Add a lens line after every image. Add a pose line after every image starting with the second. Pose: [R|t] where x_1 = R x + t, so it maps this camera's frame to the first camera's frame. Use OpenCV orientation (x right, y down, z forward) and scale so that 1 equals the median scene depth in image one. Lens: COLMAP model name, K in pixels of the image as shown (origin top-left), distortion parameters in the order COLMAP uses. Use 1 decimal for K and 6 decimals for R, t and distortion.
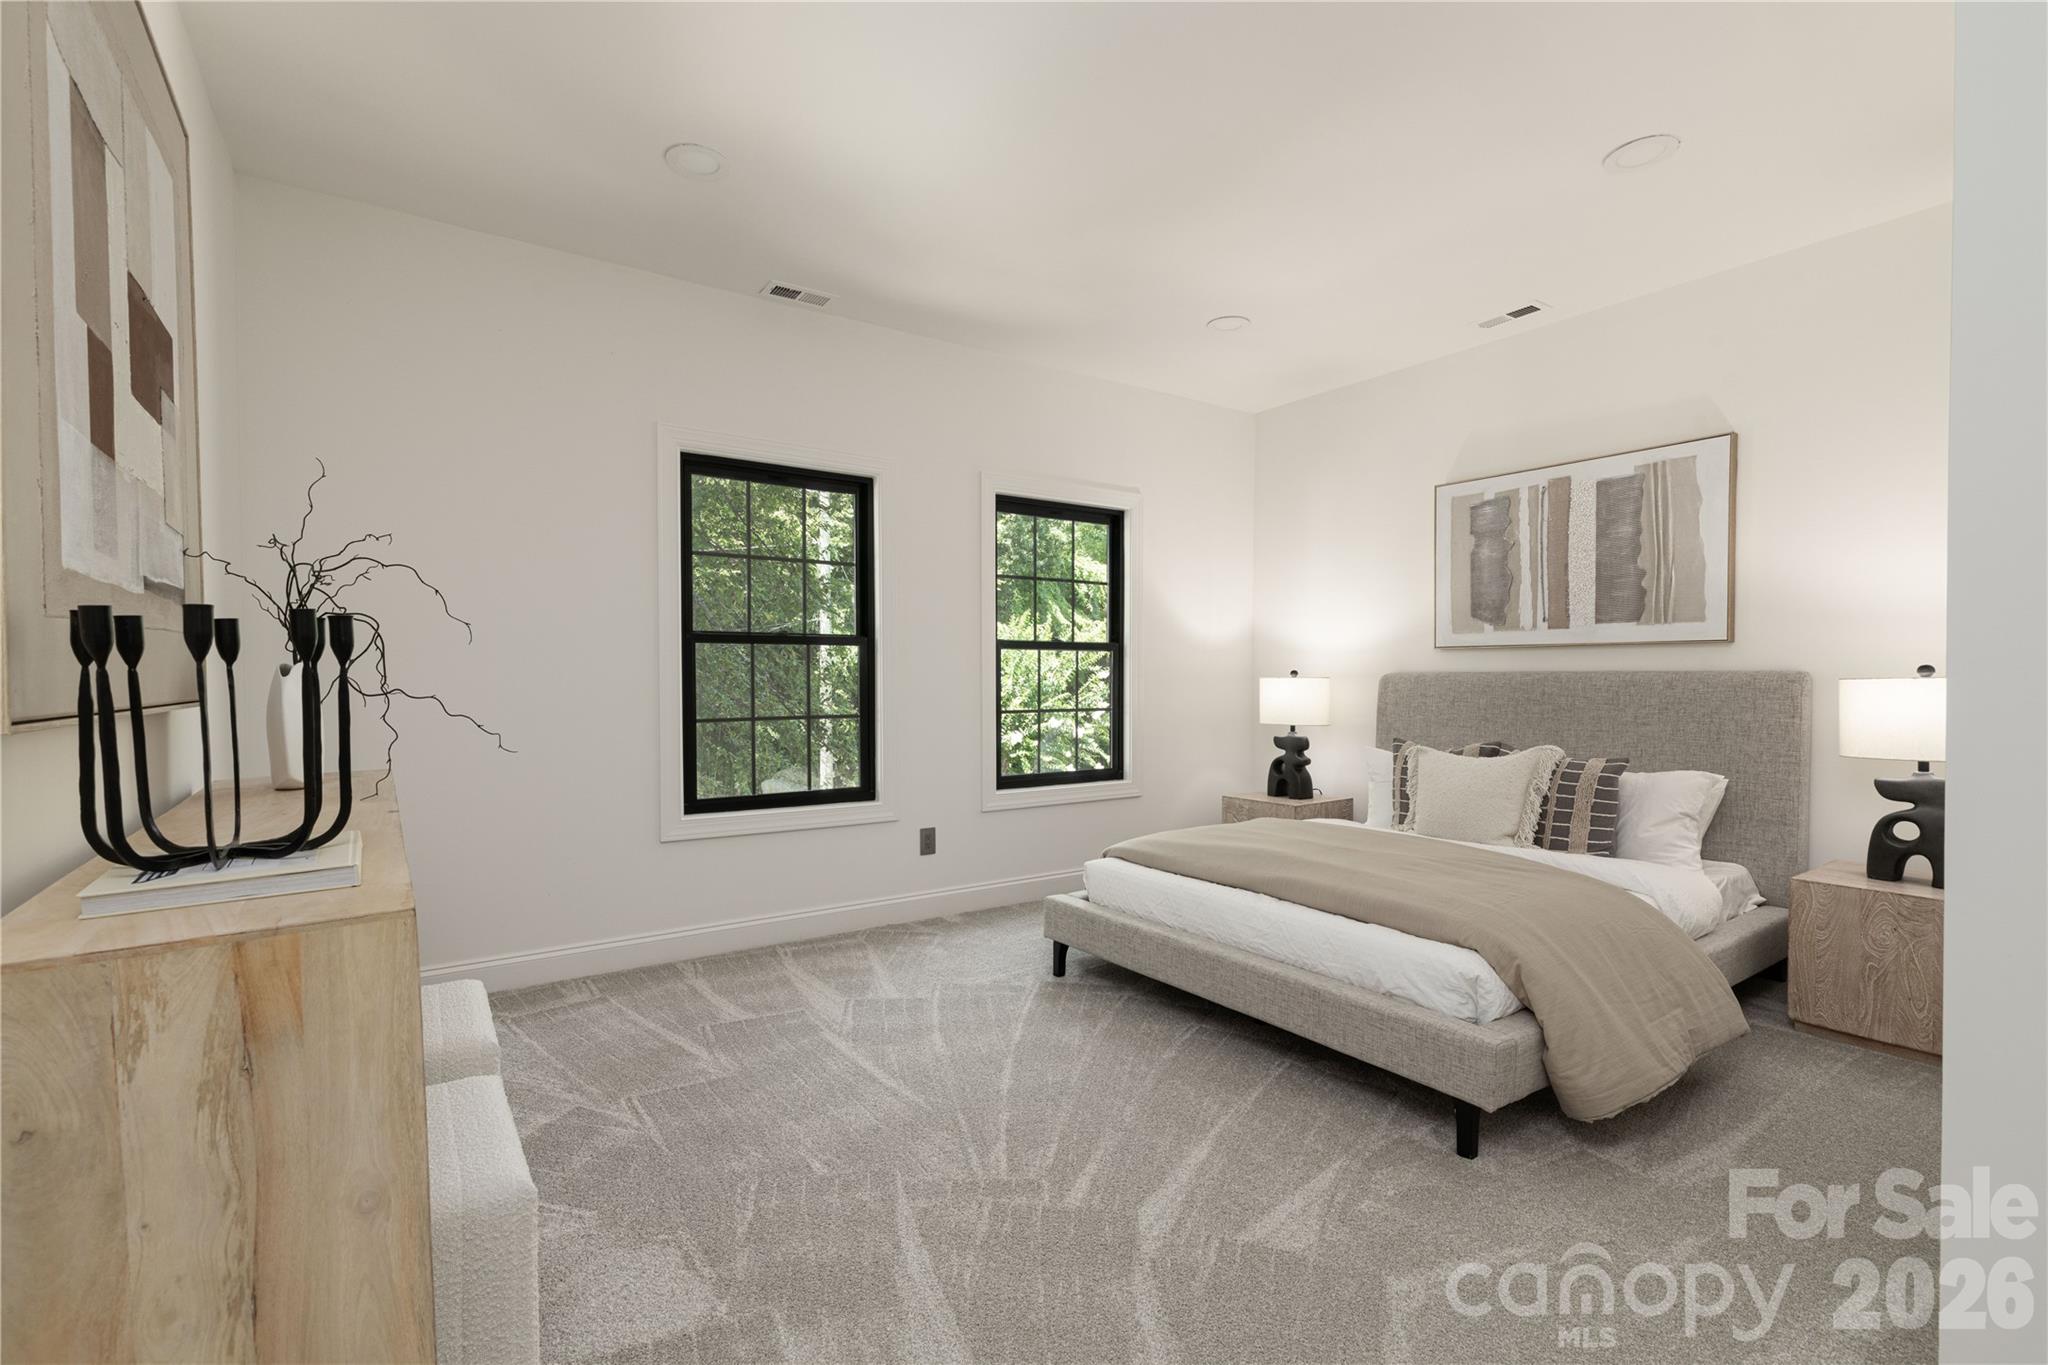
lens RADIAL K [[922.4, 0, 1018.4], [0, 922.4, 709.8], [0, 0, 1]] dist [0.004601, 0.001069]
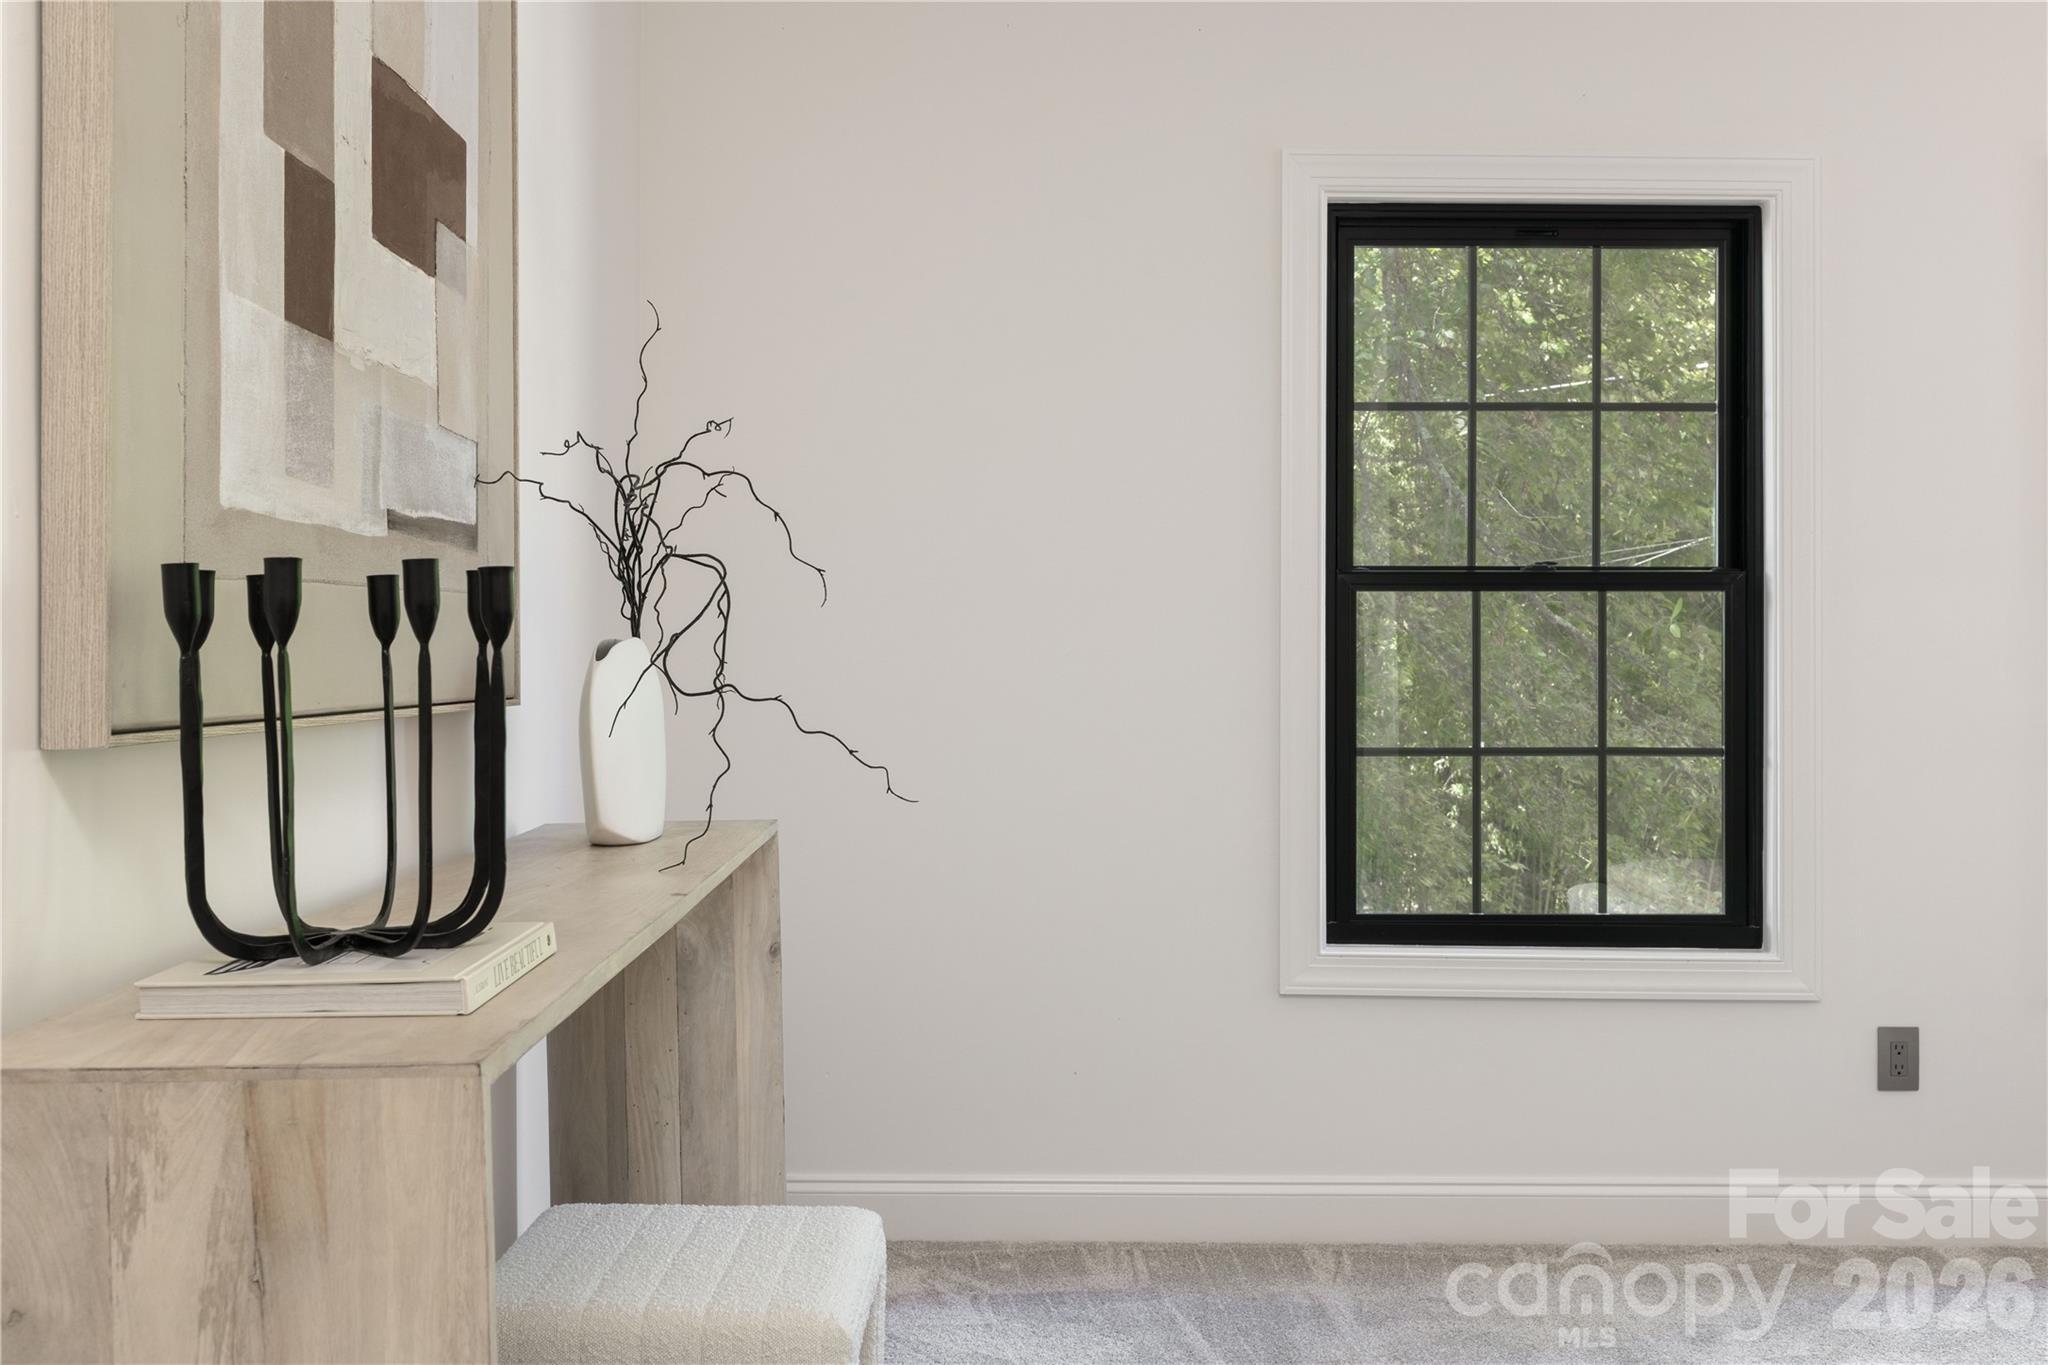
lens RADIAL K [[1986.6, 0, 1016.6], [0, 1986.6, 673.1], [0, 0, 1]] dist [-0.004345, 0.000000]
pose [[0.824136, 0.008997, -0.566321, 0.284403], [-0.024313, 0.999514, -0.019502, -0.014251], [0.565870, 0.029841, 0.823954, 0.117342]]
